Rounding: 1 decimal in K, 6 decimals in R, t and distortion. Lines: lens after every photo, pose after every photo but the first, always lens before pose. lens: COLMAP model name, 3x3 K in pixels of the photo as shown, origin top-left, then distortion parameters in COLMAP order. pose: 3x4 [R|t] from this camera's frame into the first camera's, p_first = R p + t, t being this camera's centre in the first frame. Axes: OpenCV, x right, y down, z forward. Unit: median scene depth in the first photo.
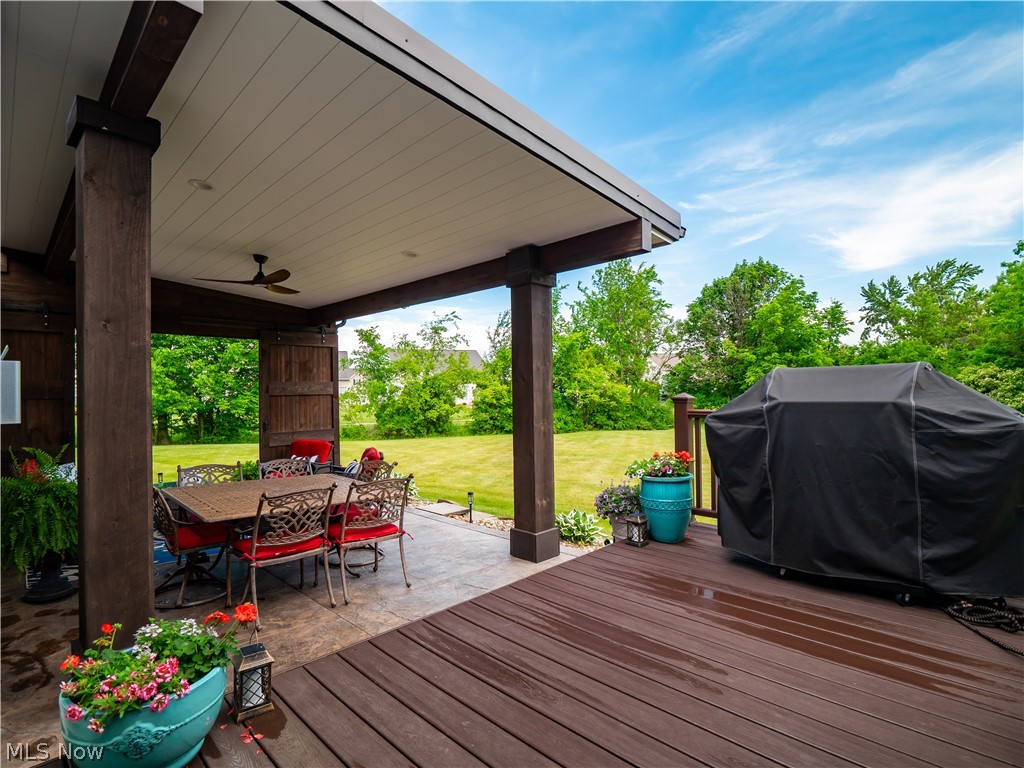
lens RADIAL K [[506.6, 0, 488.3], [0, 506.6, 368.3], [0, 0, 1]] dist [-0.001558, -0.007962]
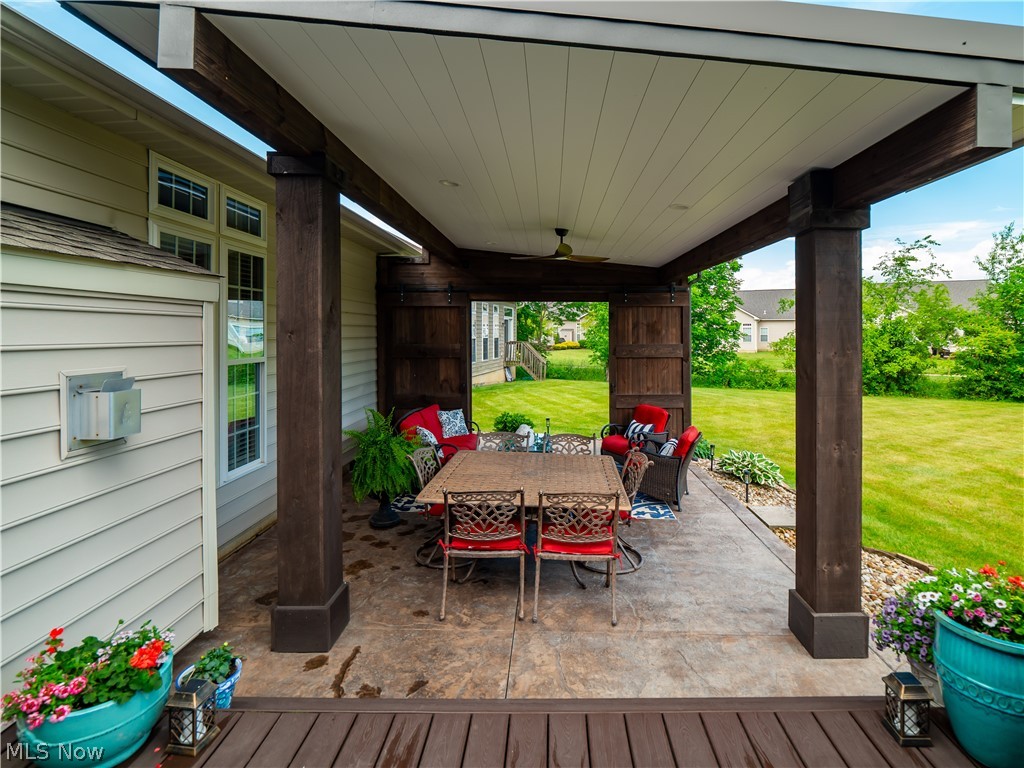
lens RADIAL K [[506.6, 0, 554.1], [0, 506.6, 322.8], [0, 0, 1]] dist [-0.001558, -0.007962]
pose [[0.727951, -0.000752, -0.685629, 0.219082], [0.023152, 0.999456, 0.023485, -0.054097], [0.685238, -0.032970, 0.727572, 0.225617]]
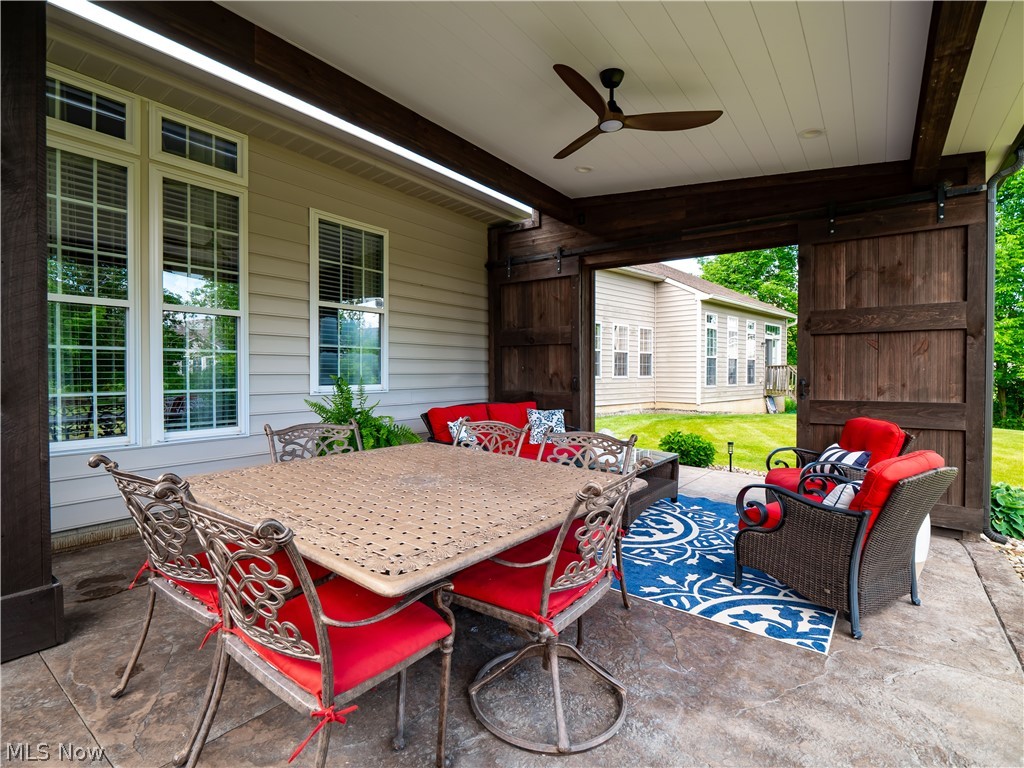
lens RADIAL K [[506.6, 0, 509.7], [0, 506.6, 371.6], [0, 0, 1]] dist [-0.001558, -0.007962]
pose [[0.178827, 0.015855, -0.983753, 0.089697], [0.043557, 0.998762, 0.024015, 0.084898], [0.982916, -0.047143, 0.177915, 0.709263]]
